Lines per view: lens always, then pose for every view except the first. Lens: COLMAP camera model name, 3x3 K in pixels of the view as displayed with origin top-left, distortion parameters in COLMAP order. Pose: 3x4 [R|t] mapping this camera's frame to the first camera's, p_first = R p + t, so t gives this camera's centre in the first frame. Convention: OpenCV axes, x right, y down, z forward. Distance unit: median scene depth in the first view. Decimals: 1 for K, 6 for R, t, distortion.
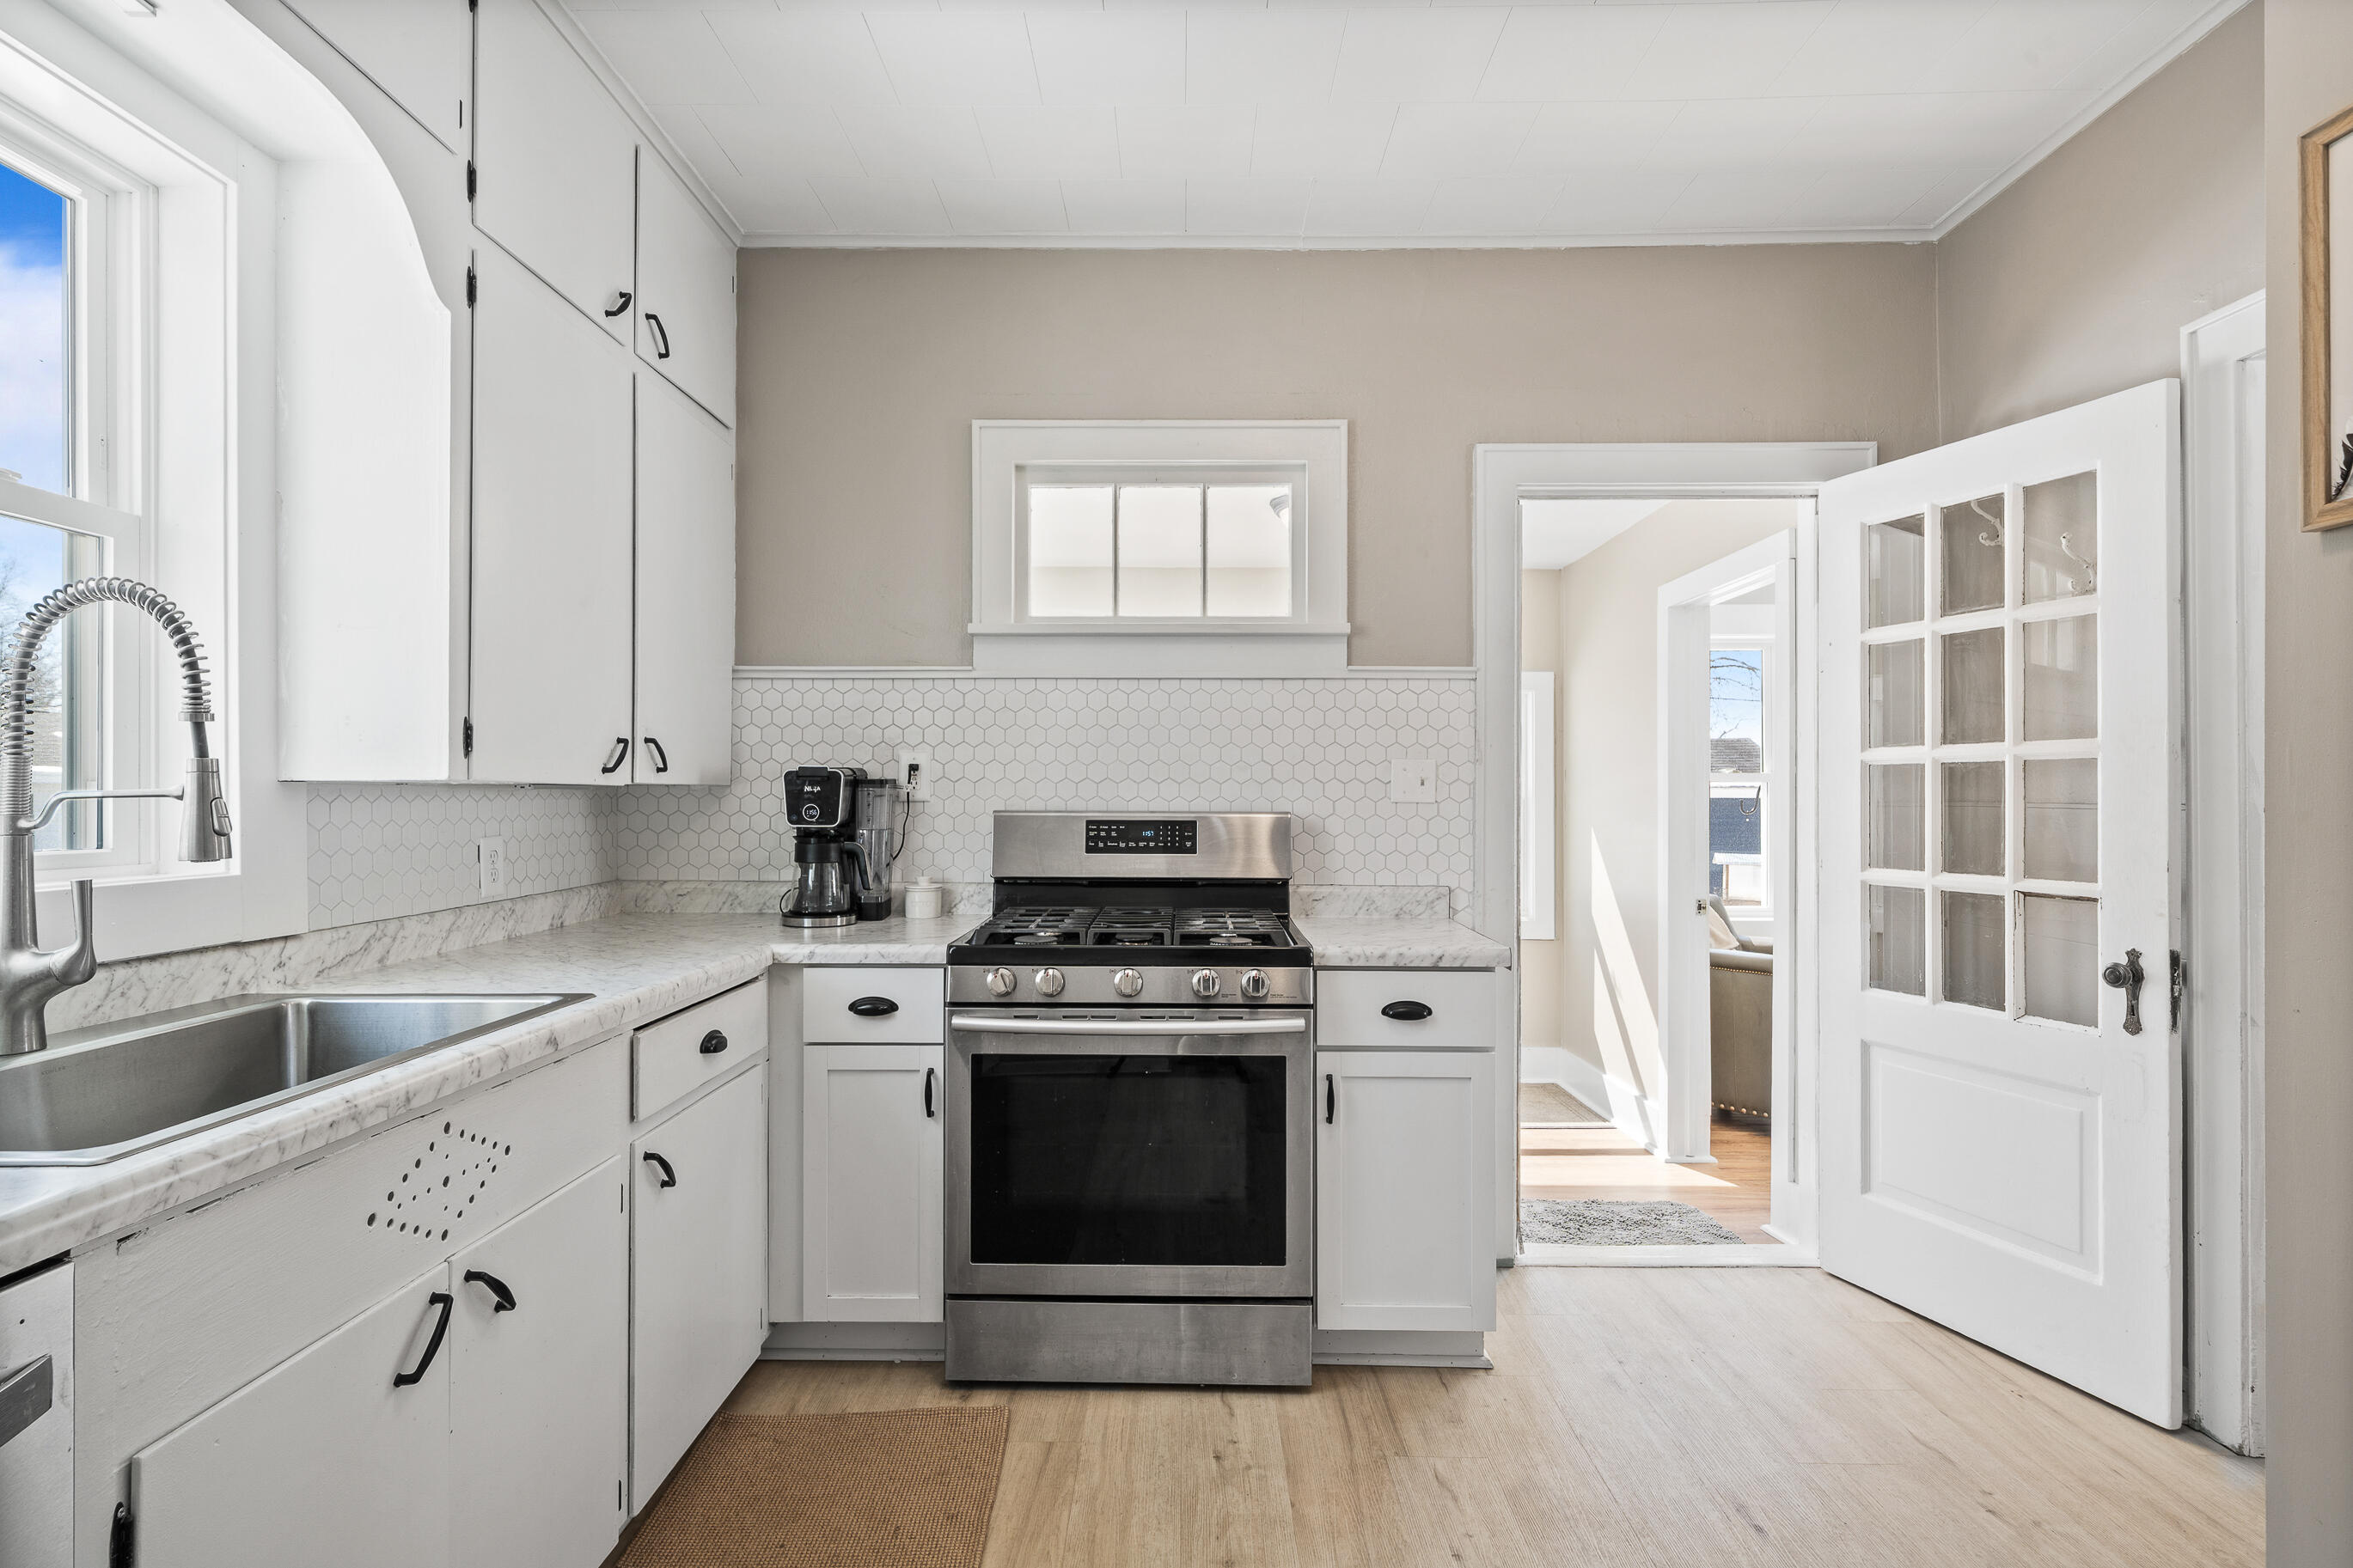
lens RADIAL K [[1167.0, 0, 1166.9], [0, 1167.0, 789.1], [0, 0, 1]] dist [0.002990, 0.001601]
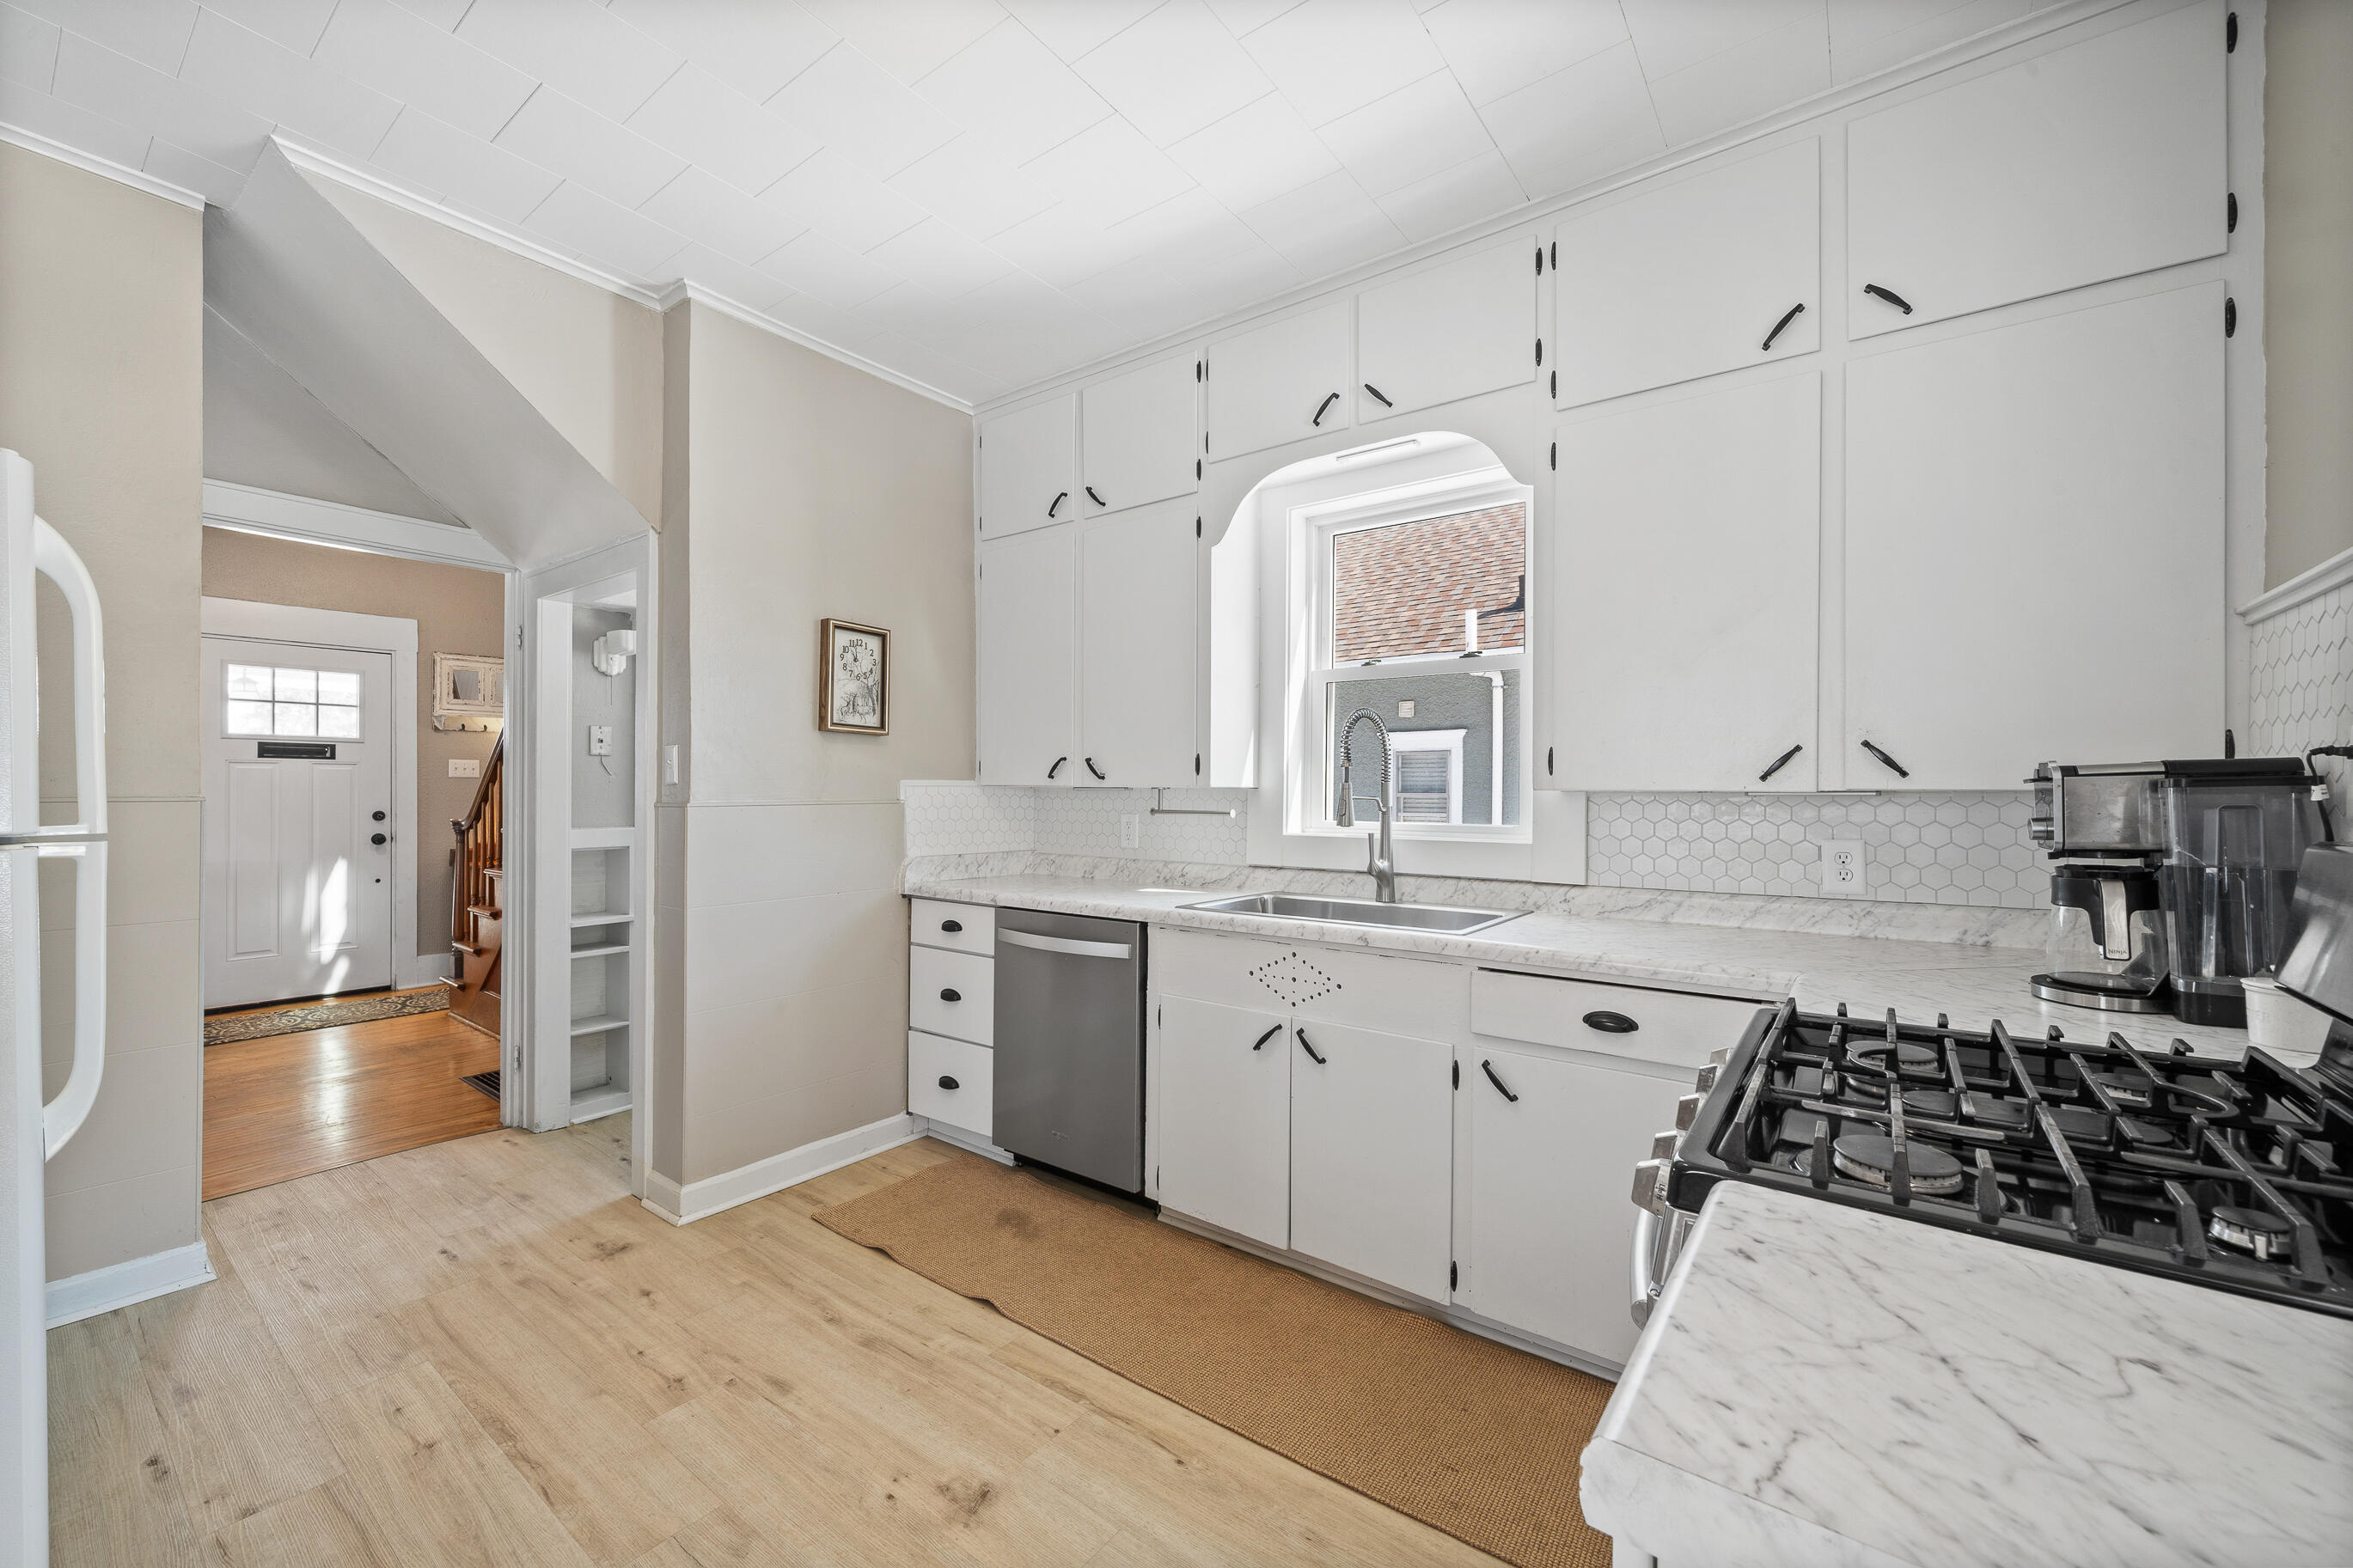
lens RADIAL K [[929.3, 0, 1160.7], [0, 929.3, 782.0], [0, 0, 1]] dist [0.001515, 0.000044]
pose [[-0.597095, -0.013412, -0.802059, 0.507297], [-0.000324, 0.999864, -0.016478, 0.001899], [0.802171, -0.009580, -0.597018, 1.035073]]
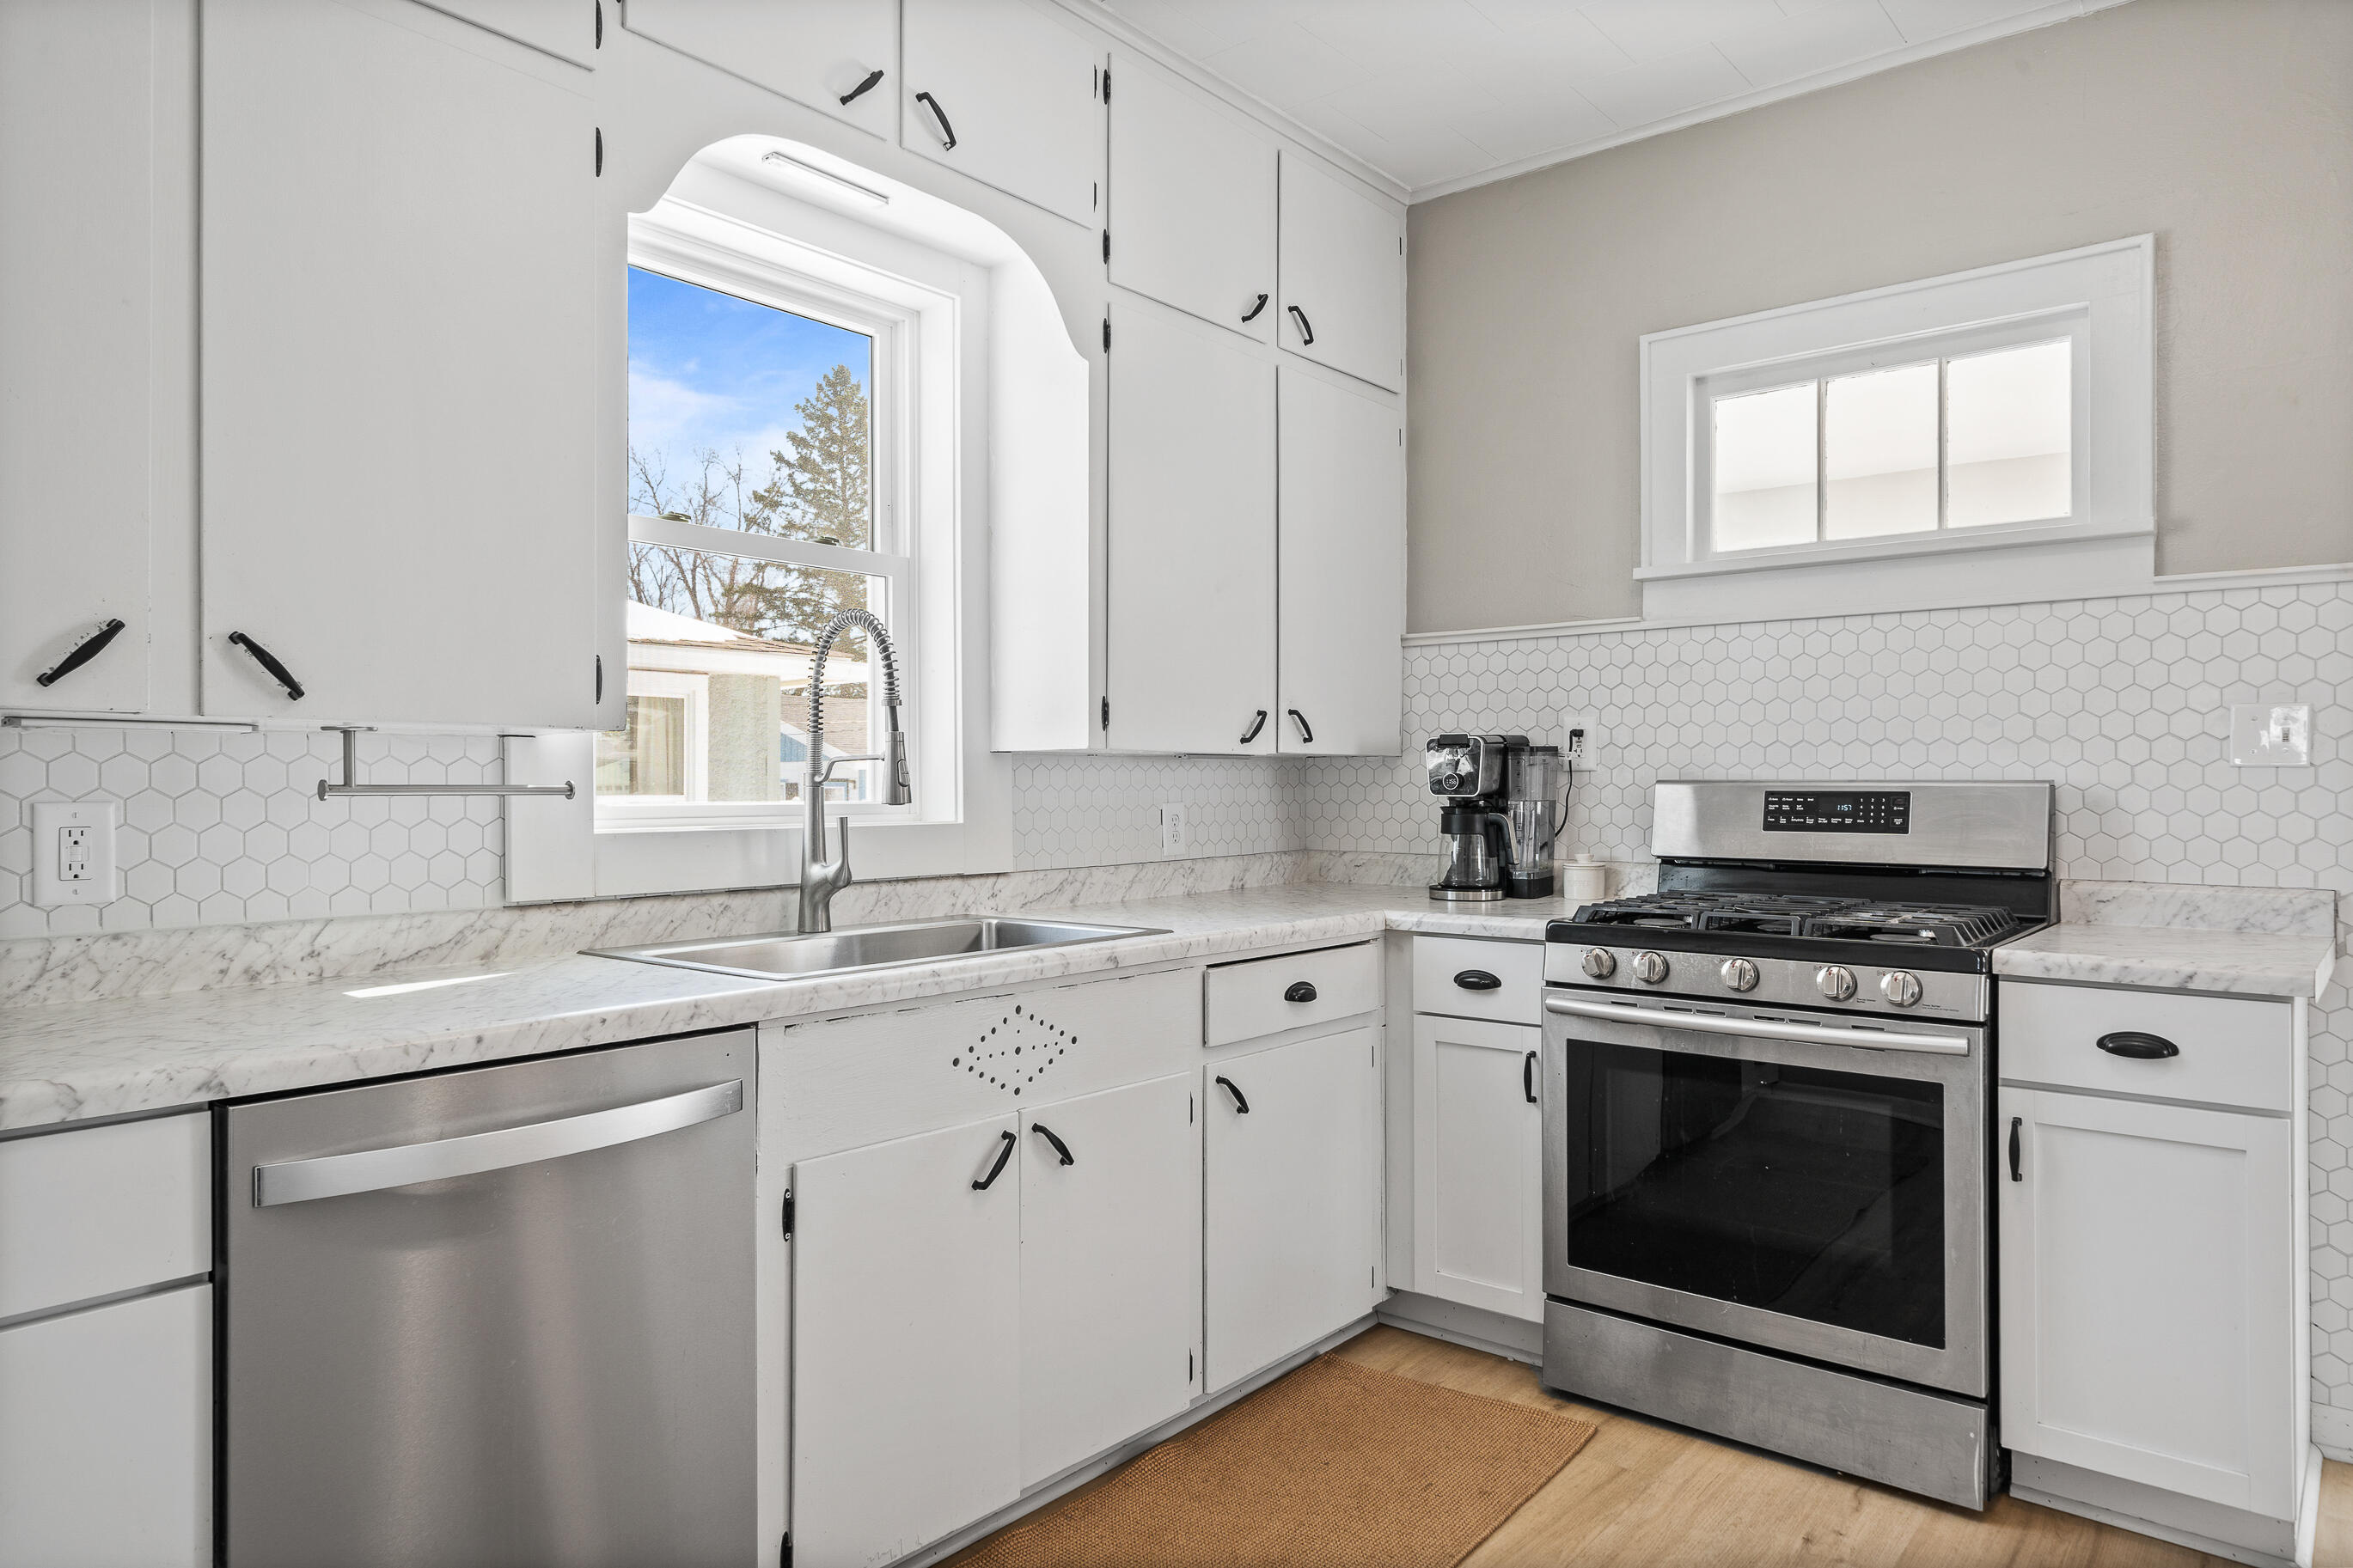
lens RADIAL K [[1454.6, 0, 1187.8], [0, 1454.6, 774.4], [0, 0, 1]] dist [0.008408, -0.000542]
pose [[0.782826, -0.006746, -0.622204, 0.311330], [0.006226, 0.999976, -0.003008, 0.018607], [0.622210, -0.001519, 0.782849, -0.088501]]
